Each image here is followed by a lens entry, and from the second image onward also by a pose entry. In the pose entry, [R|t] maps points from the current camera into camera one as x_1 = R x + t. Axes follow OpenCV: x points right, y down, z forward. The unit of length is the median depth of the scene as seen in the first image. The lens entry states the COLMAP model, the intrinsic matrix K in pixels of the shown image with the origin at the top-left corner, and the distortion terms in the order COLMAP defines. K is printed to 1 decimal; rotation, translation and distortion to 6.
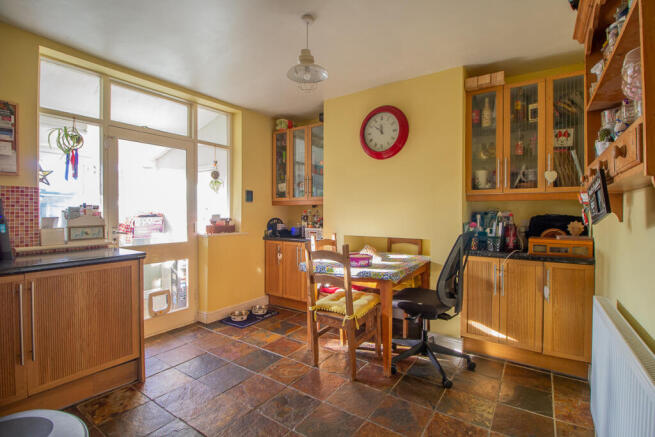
lens RADIAL K [[307.2, 0, 327.5], [0, 307.2, 218.5], [0, 0, 1]] dist [-0.001203, -0.013110]
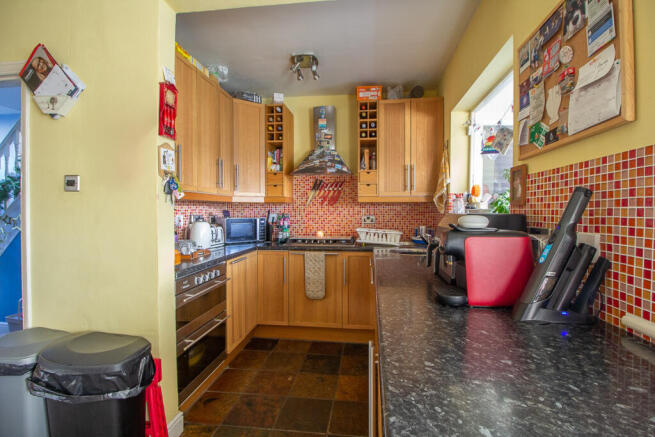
lens RADIAL K [[307.2, 0, 327.5], [0, 307.2, 218.5], [0, 0, 1]] dist [-0.001203, -0.013110]
pose [[-0.892960, 0.014657, -0.449897, -0.405487], [-0.006128, 0.998981, 0.044708, -0.028575], [0.450094, 0.042680, -0.891960, 0.899480]]
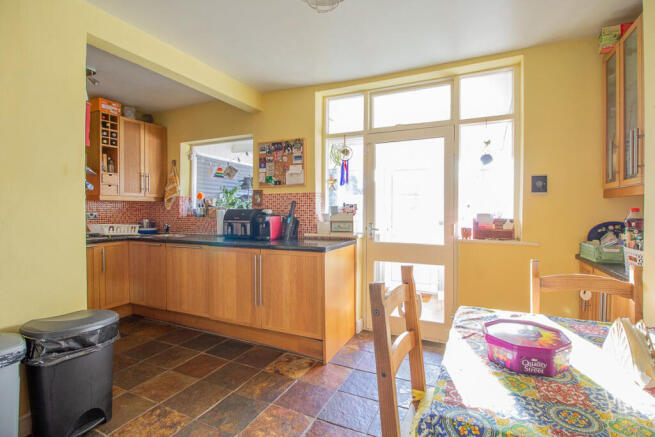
lens RADIAL K [[309.5, 0, 343.0], [0, 309.5, 214.0], [0, 0, 1]] dist [-0.000056, -0.013252]
pose [[0.173190, 0.016429, -0.984751, 0.407845], [-0.021303, 0.999689, 0.012932, -0.018908], [0.984658, 0.018738, 0.173486, 0.708206]]
